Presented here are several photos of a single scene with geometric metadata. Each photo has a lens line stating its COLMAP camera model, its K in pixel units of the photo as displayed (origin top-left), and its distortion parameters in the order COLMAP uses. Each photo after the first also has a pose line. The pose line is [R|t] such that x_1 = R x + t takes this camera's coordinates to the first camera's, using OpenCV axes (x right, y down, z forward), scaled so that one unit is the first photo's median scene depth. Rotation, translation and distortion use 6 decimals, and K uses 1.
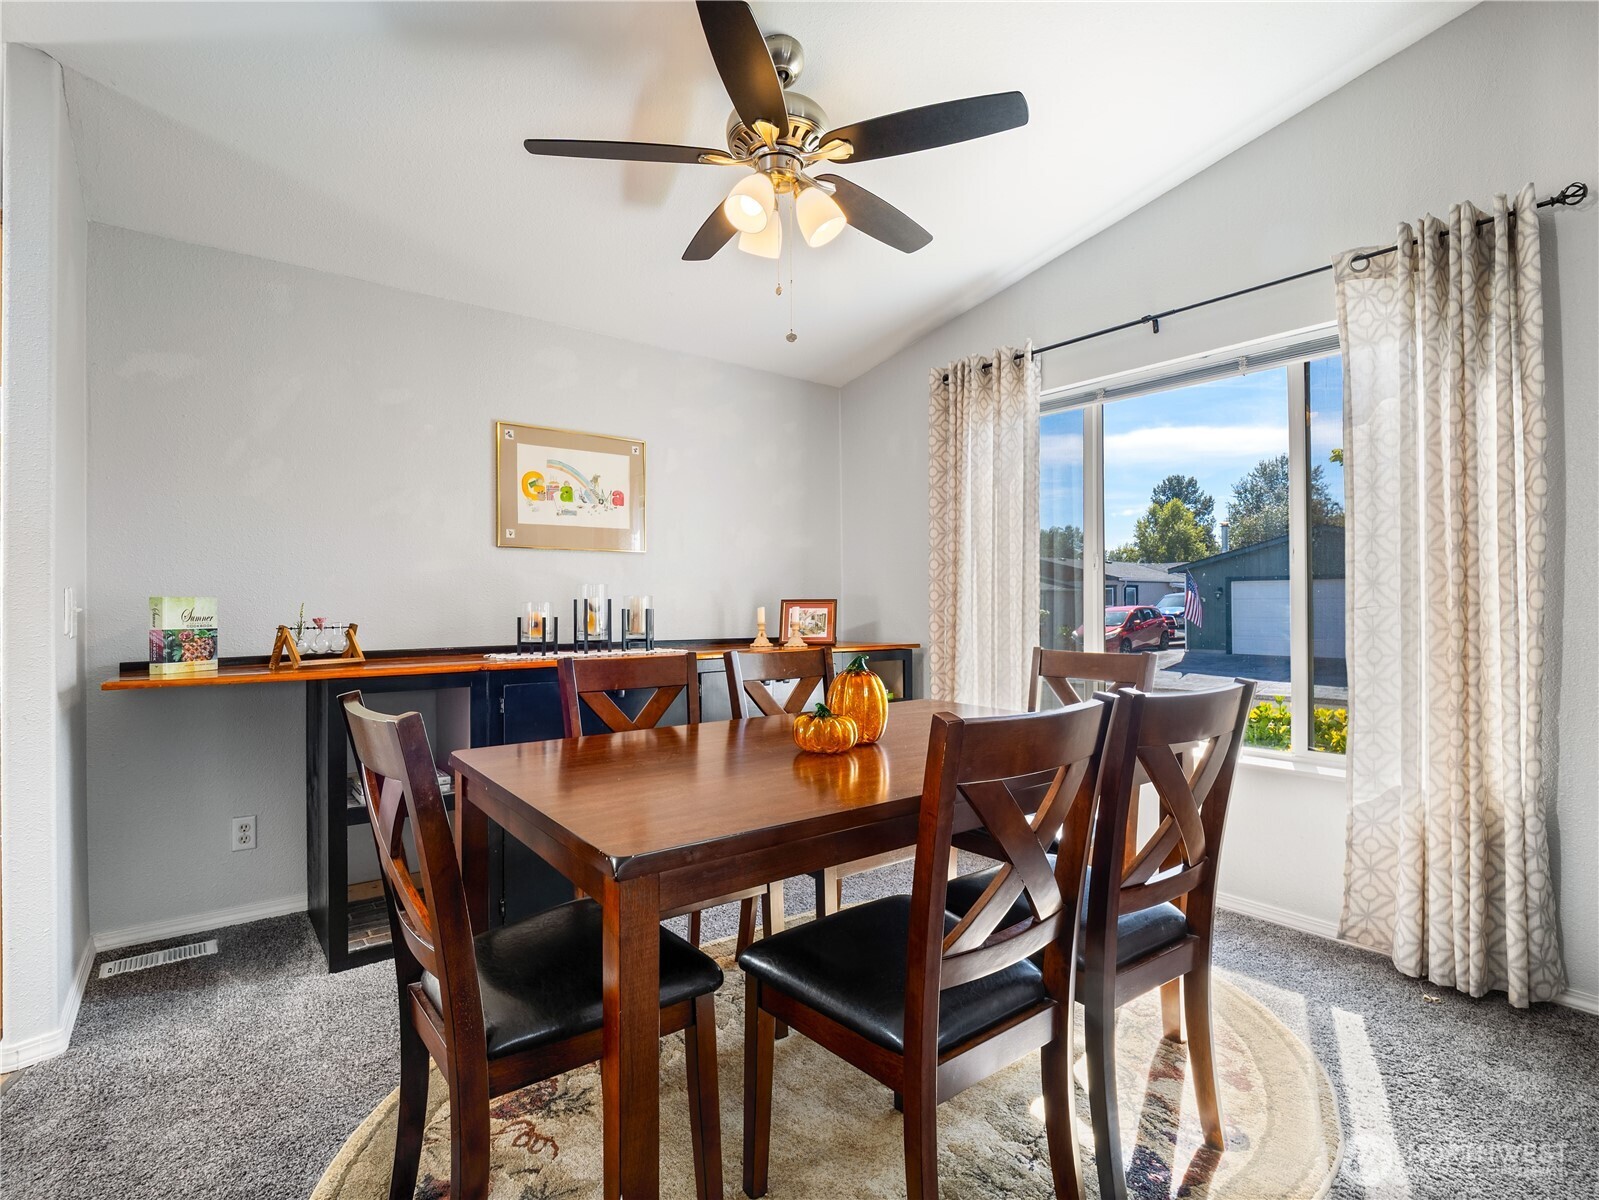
lens RADIAL K [[774.8, 0, 796.3], [0, 774.8, 600.9], [0, 0, 1]] dist [-0.008018, -0.005673]
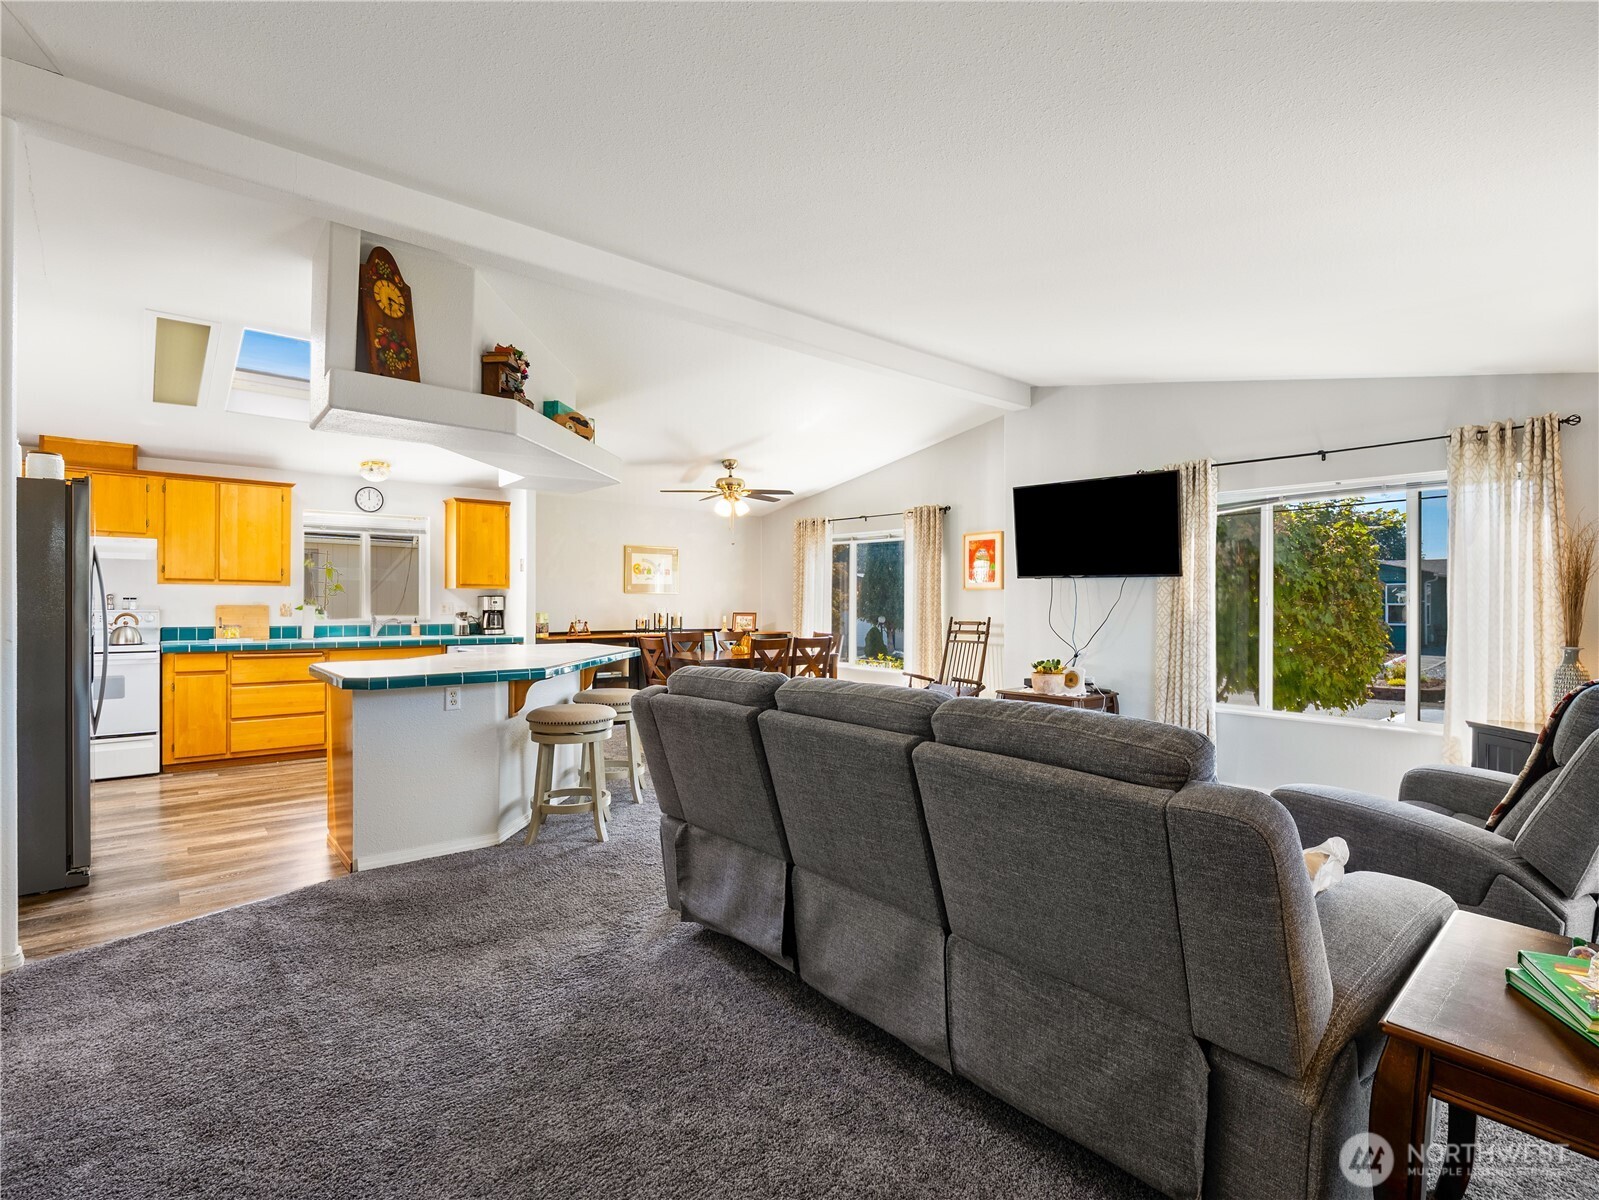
lens RADIAL K [[774.8, 0, 788.3], [0, 774.8, 596.4], [0, 0, 1]] dist [-0.008018, -0.005673]
pose [[0.999352, 0.009664, 0.034673, 0.086655], [-0.009488, 0.999941, -0.005245, -0.052527], [-0.034722, 0.004913, 0.999385, -1.782775]]
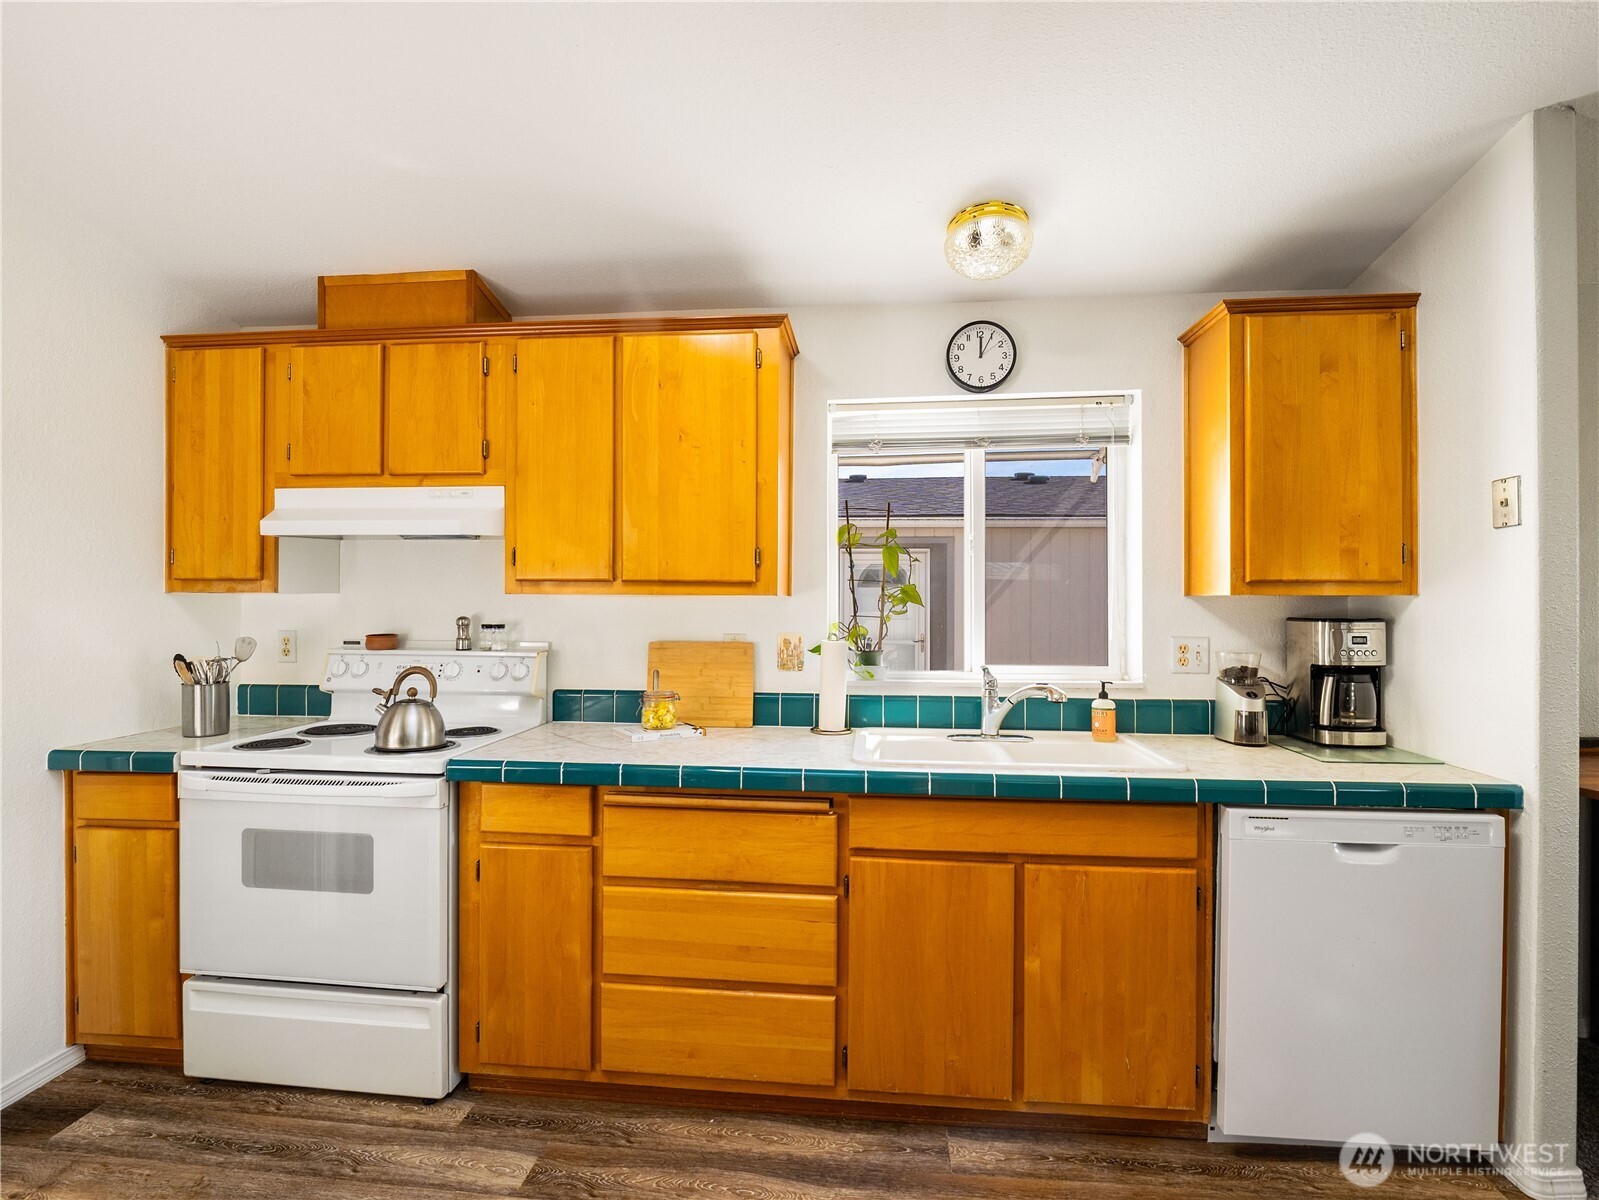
lens RADIAL K [[774.8, 0, 798.2], [0, 774.8, 598.5], [0, 0, 1]] dist [-0.008018, -0.005673]
pose [[0.723136, 0.006406, -0.690676, -0.638598], [-0.005453, 0.999979, 0.003566, -0.077578], [0.690684, 0.001188, 0.723155, -0.194151]]
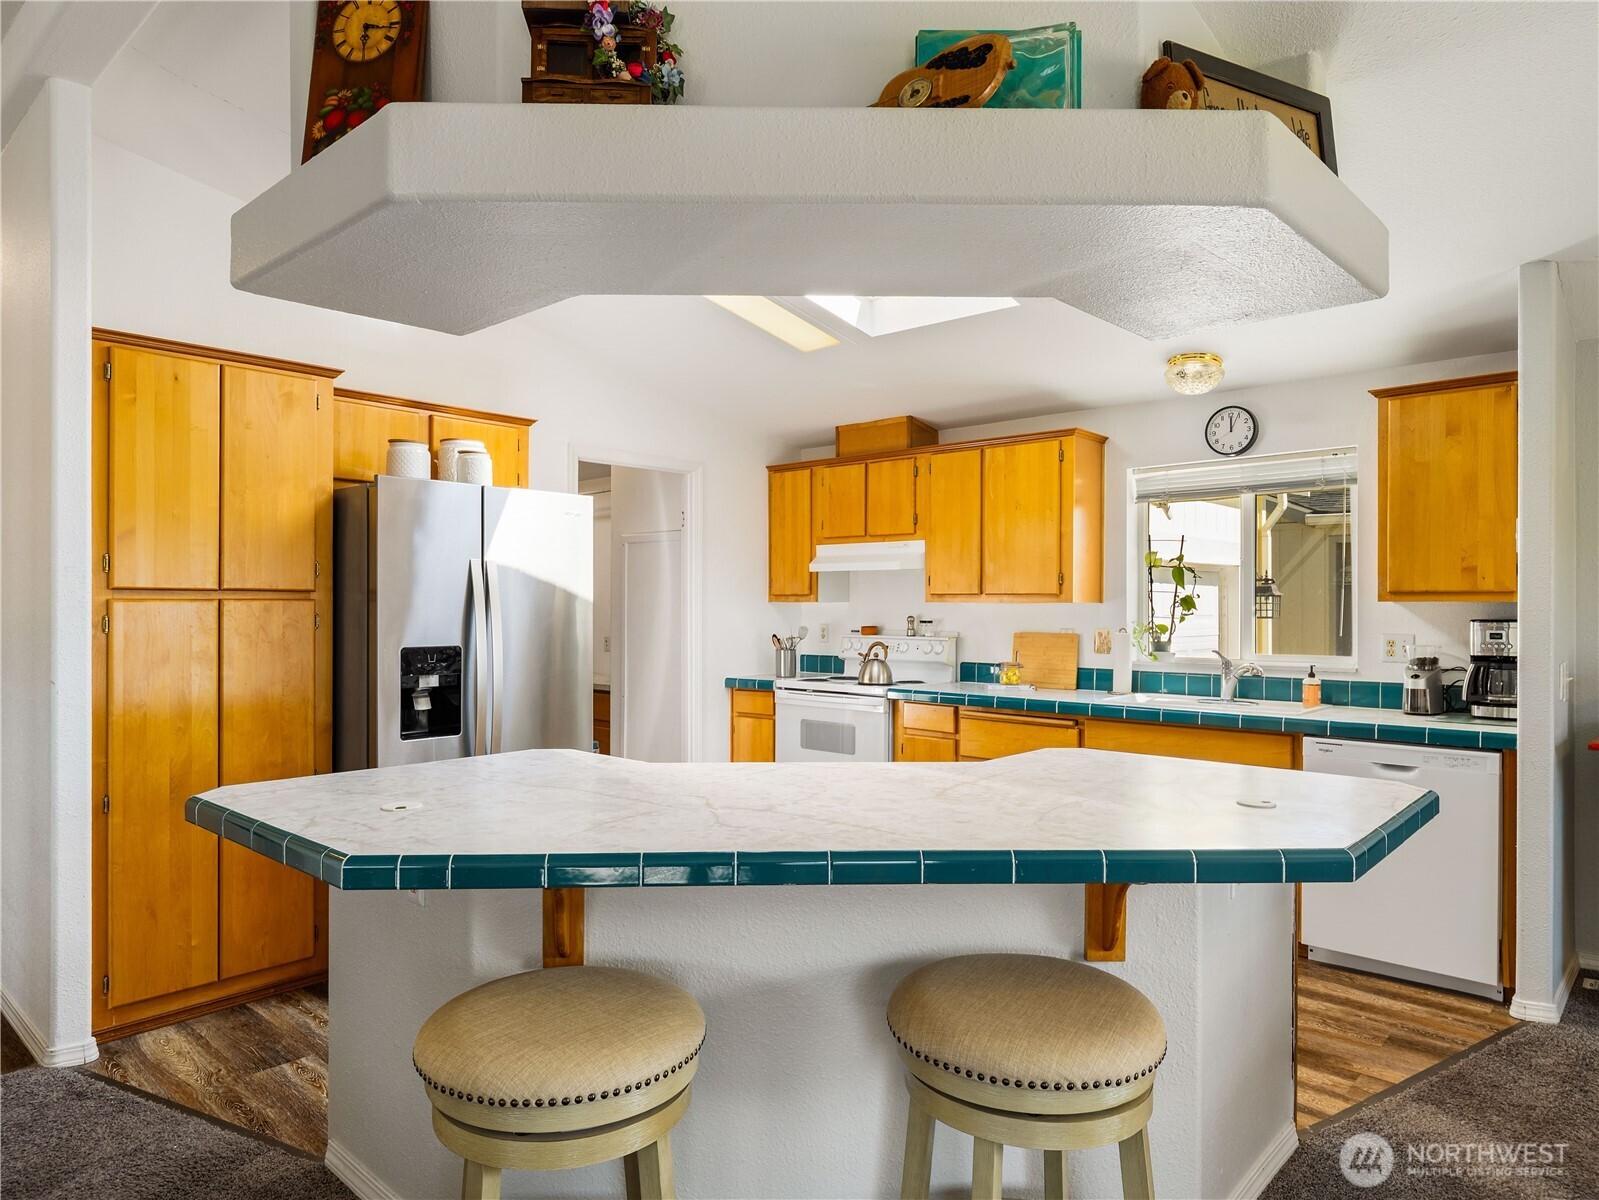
lens RADIAL K [[996.6, 0, 793.1], [0, 996.6, 606.6], [0, 0, 1]] dist [0.004334, 0.004445]
pose [[0.167923, 0.006595, -0.985778, 0.313828], [-0.001981, 0.999978, 0.006353, -0.081035], [0.985798, 0.000886, 0.167932, -0.358966]]
